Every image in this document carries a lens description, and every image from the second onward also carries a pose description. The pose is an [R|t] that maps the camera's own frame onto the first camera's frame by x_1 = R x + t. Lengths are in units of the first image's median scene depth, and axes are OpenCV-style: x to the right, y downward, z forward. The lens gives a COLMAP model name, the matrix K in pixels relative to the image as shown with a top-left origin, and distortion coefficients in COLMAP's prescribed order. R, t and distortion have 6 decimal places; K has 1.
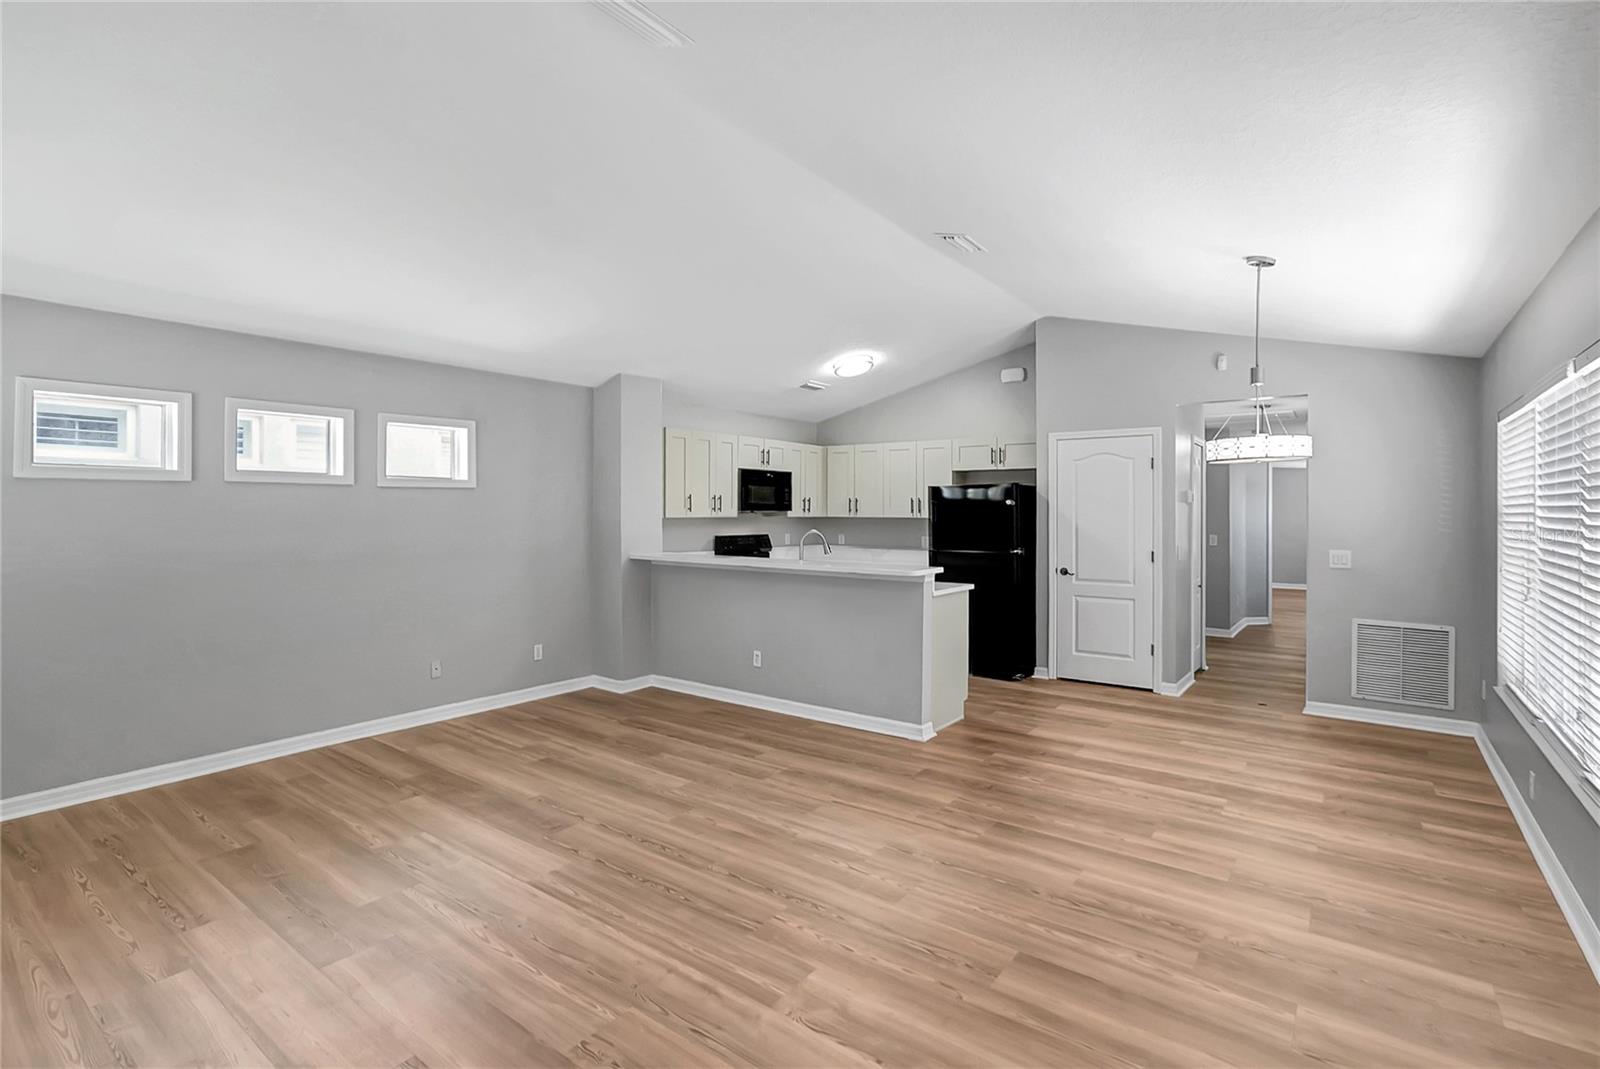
lens RADIAL K [[755.7, 0, 794.0], [0, 755.7, 508.4], [0, 0, 1]] dist [-0.037969, 0.021900]
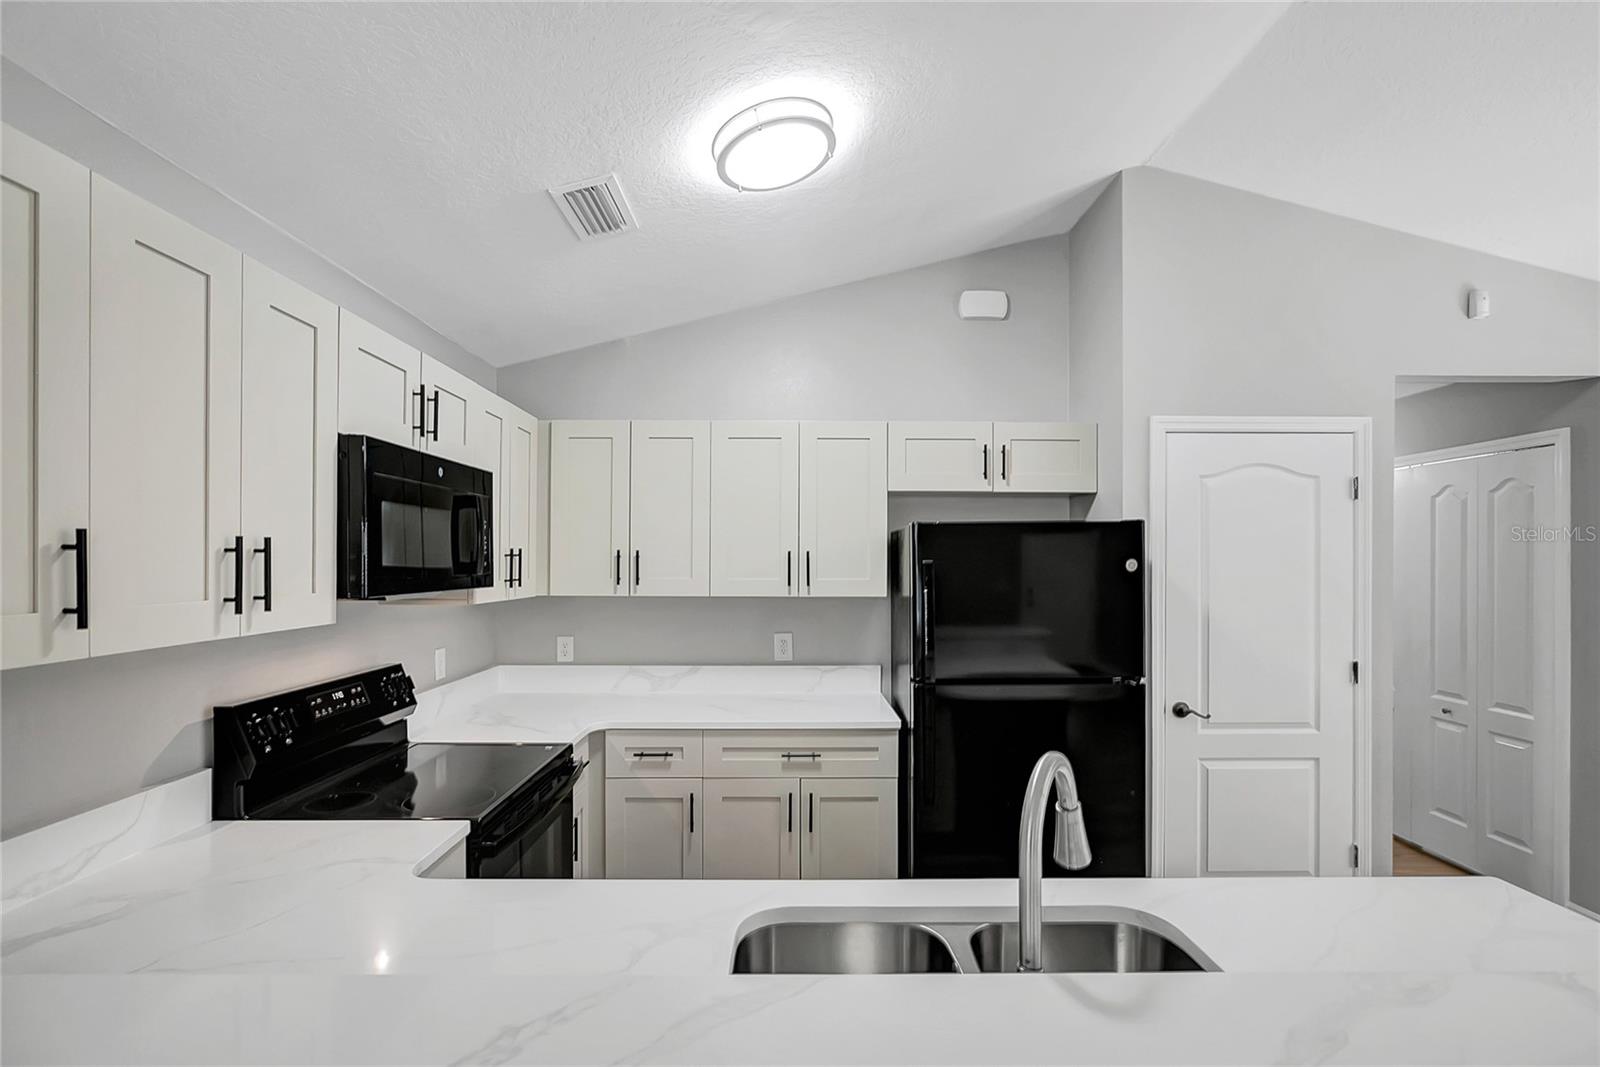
lens RADIAL K [[732.0, 0, 798.9], [0, 732.0, 557.6], [0, 0, 1]] dist [-0.035659, 0.020180]
pose [[0.795999, 0.000528, 0.605297, -0.138688], [-0.001820, 0.999997, 0.001522, -0.016111], [-0.605295, -0.002313, 0.795998, 1.003012]]
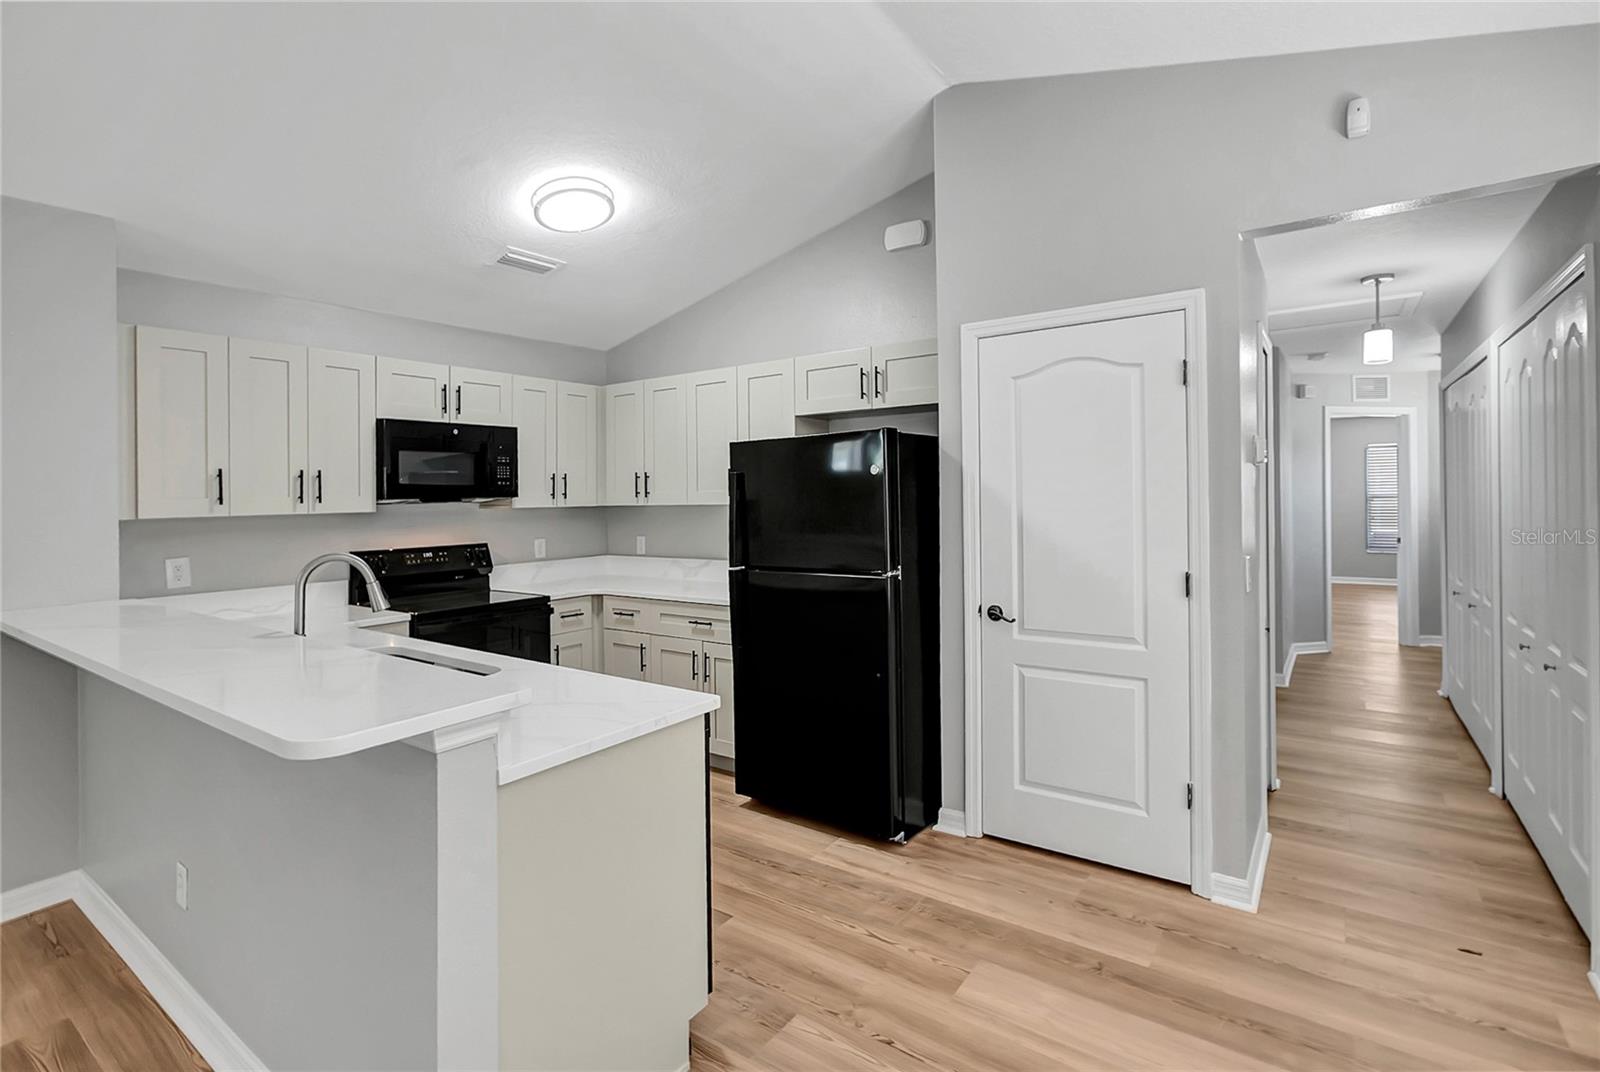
lens RADIAL K [[761.4, 0, 787.8], [0, 761.4, 477.5], [0, 0, 1]] dist [-0.040008, 0.022253]
pose [[0.999612, -0.021165, 0.018111, 0.284308], [0.021506, 0.999592, -0.018800, 0.005556], [-0.017706, 0.019182, 0.999659, 0.669407]]
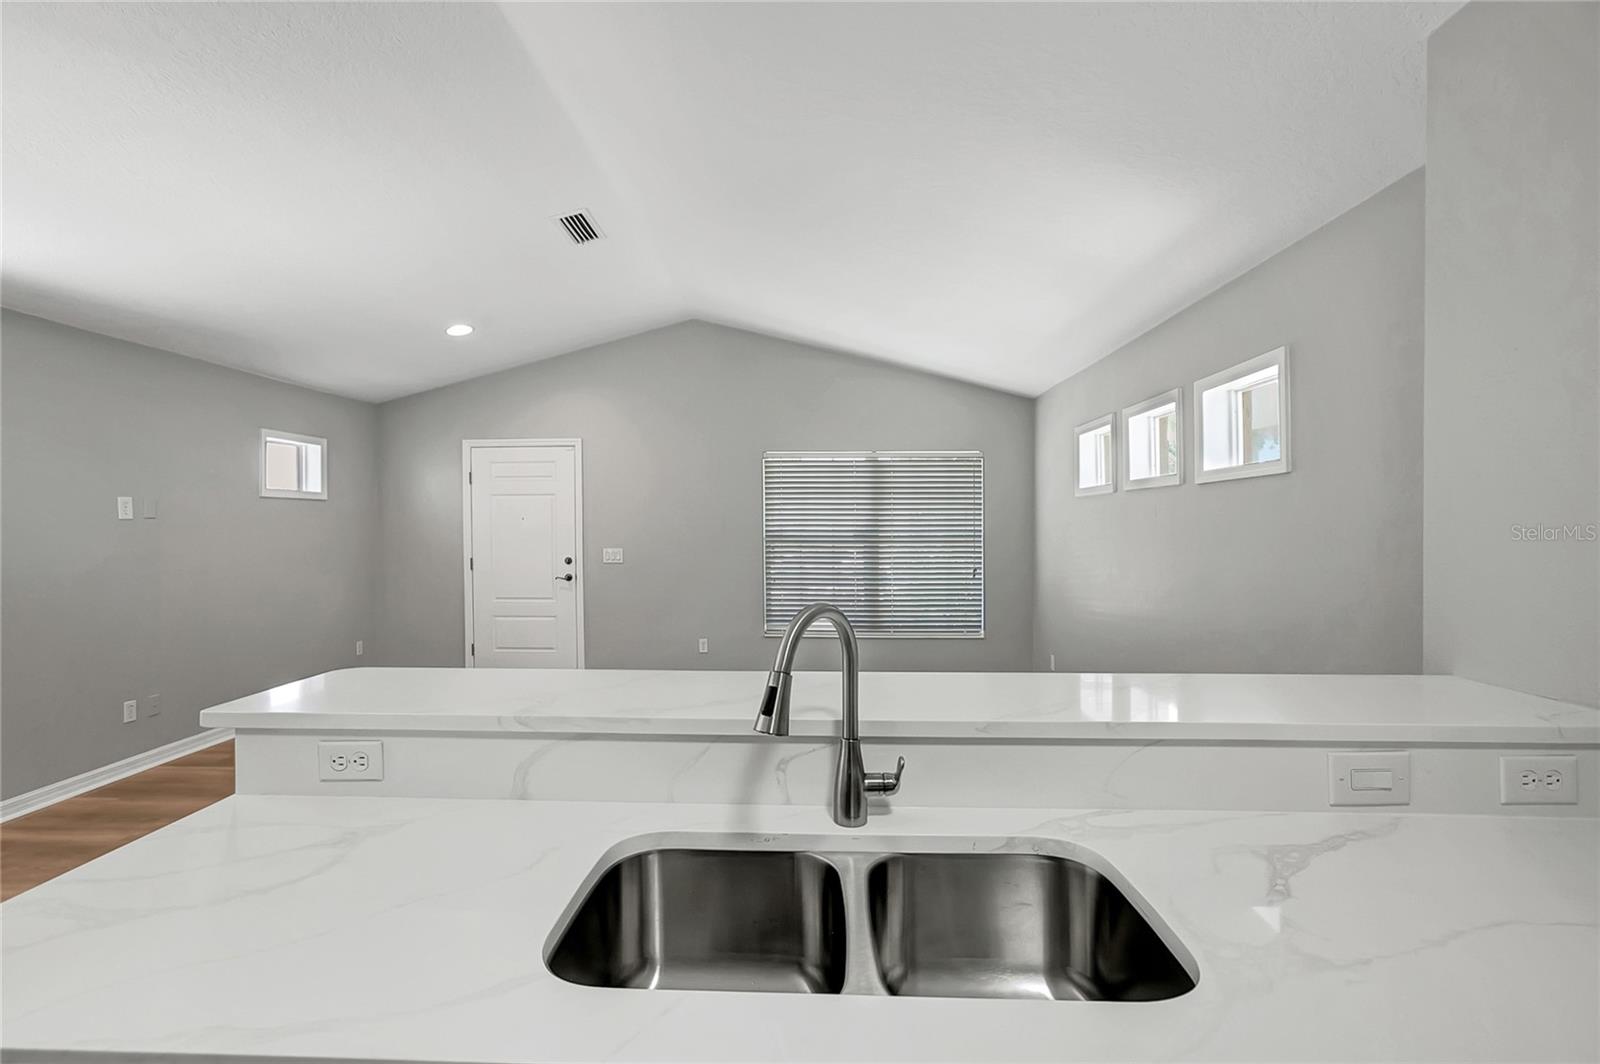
lens RADIAL K [[736.5, 0, 789.5], [0, 736.5, 529.7], [0, 0, 1]] dist [-0.031356, 0.017676]
pose [[-0.827504, 0.001885, -0.561457, 0.161091], [-0.000714, 0.999990, 0.004410, 0.011360], [0.561459, 0.004050, -0.827494, 1.292759]]
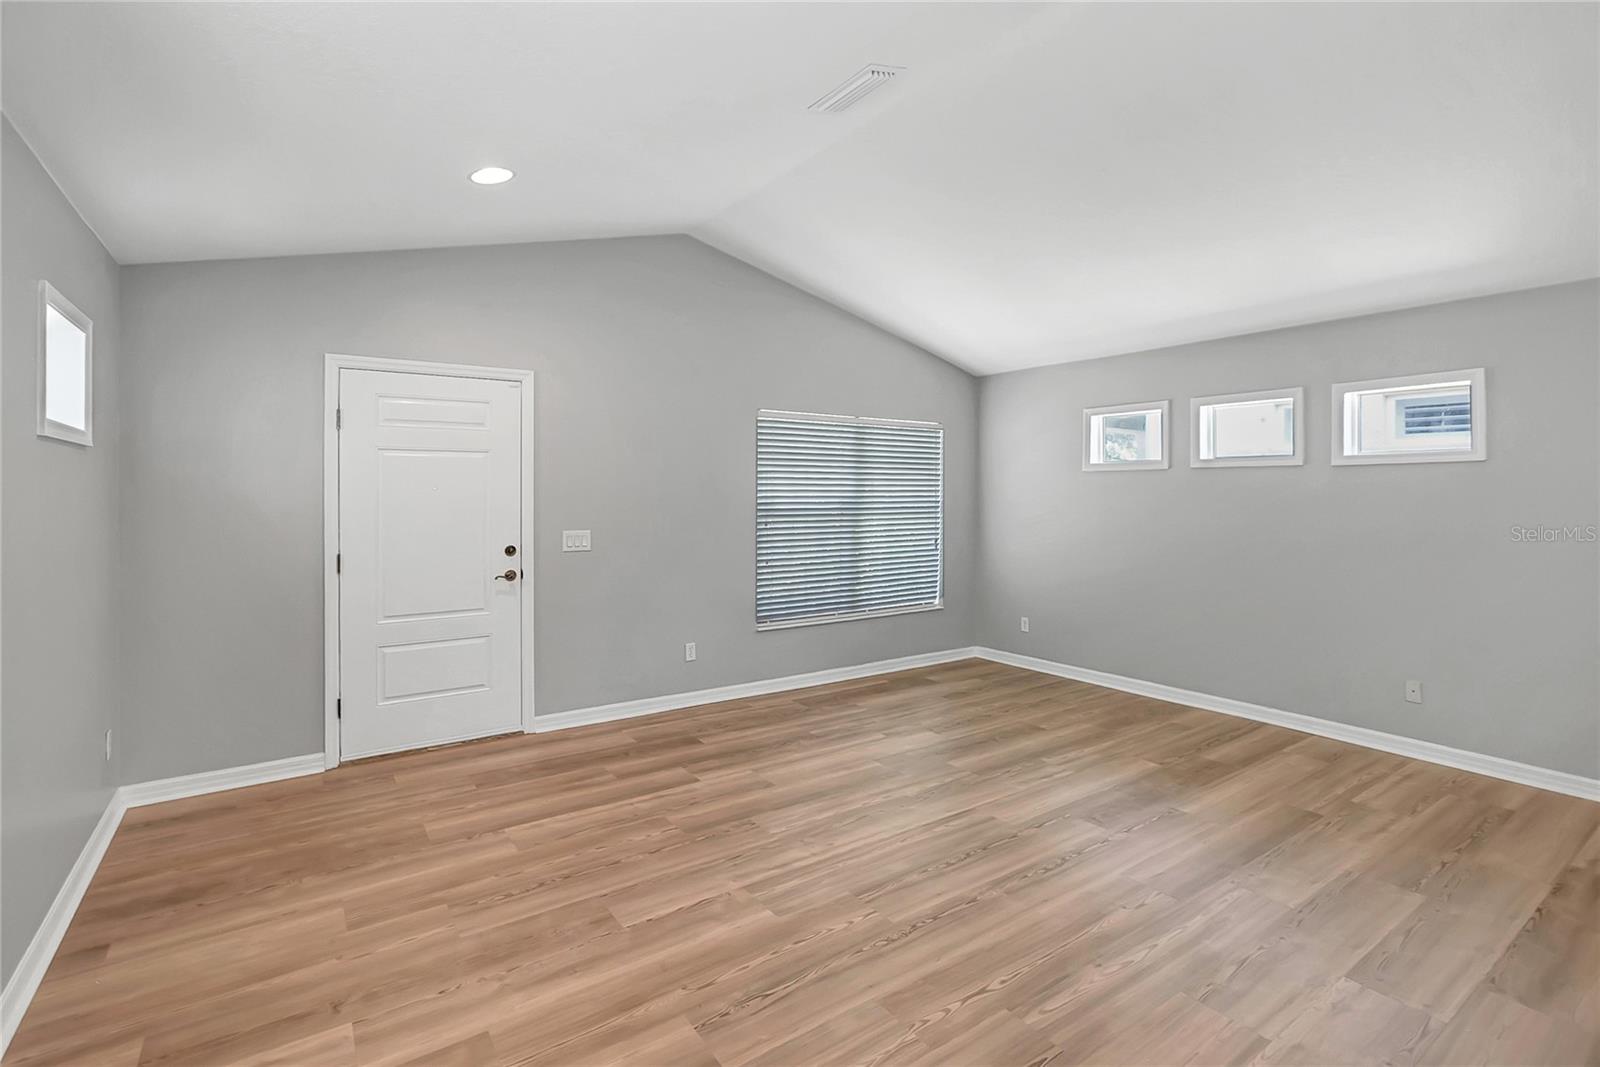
lens RADIAL K [[752.3, 0, 794.6], [0, 752.3, 492.8], [0, 0, 1]] dist [-0.031431, 0.017446]
pose [[-0.315681, -0.001874, -0.948863, 0.480942], [0.000512, 0.999998, -0.002146, 0.005729], [0.948865, -0.001163, -0.315680, 0.631540]]
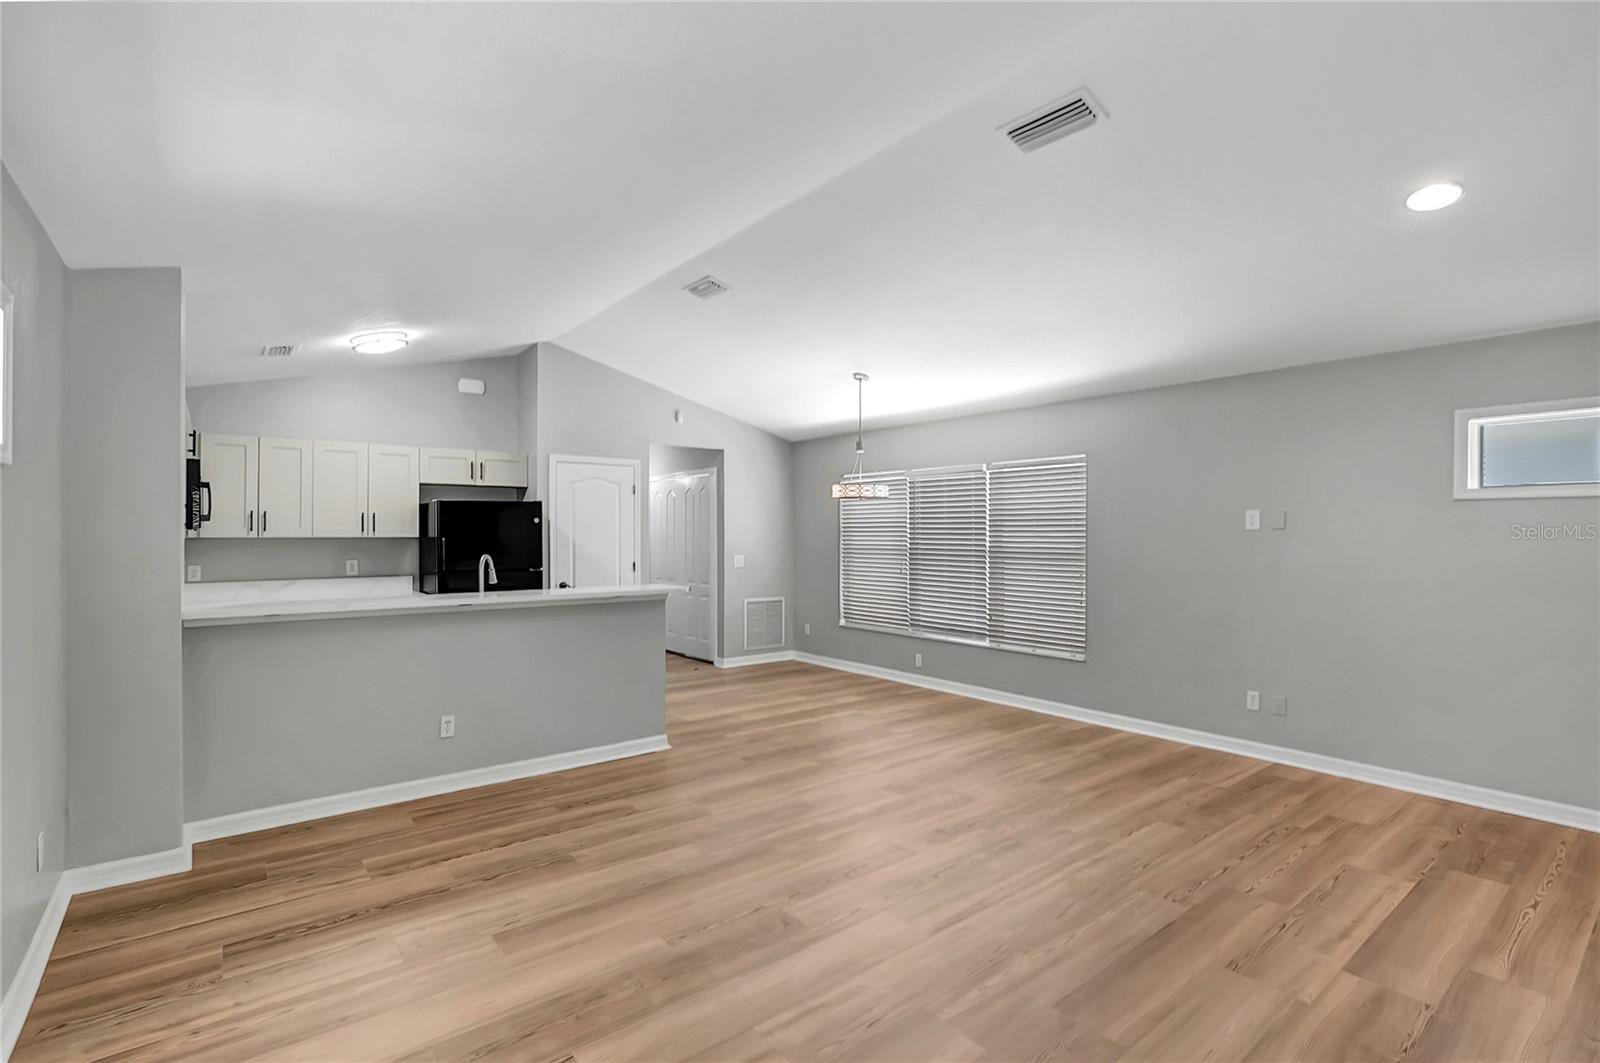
lens RADIAL K [[736.5, 0, 789.5], [0, 736.5, 529.2], [0, 0, 1]] dist [-0.031356, 0.017676]
pose [[0.262134, 0.002260, 0.965029, -0.720478], [-0.003044, 0.999994, -0.001515, 0.005177], [-0.965027, -0.002540, 0.262140, 0.534565]]
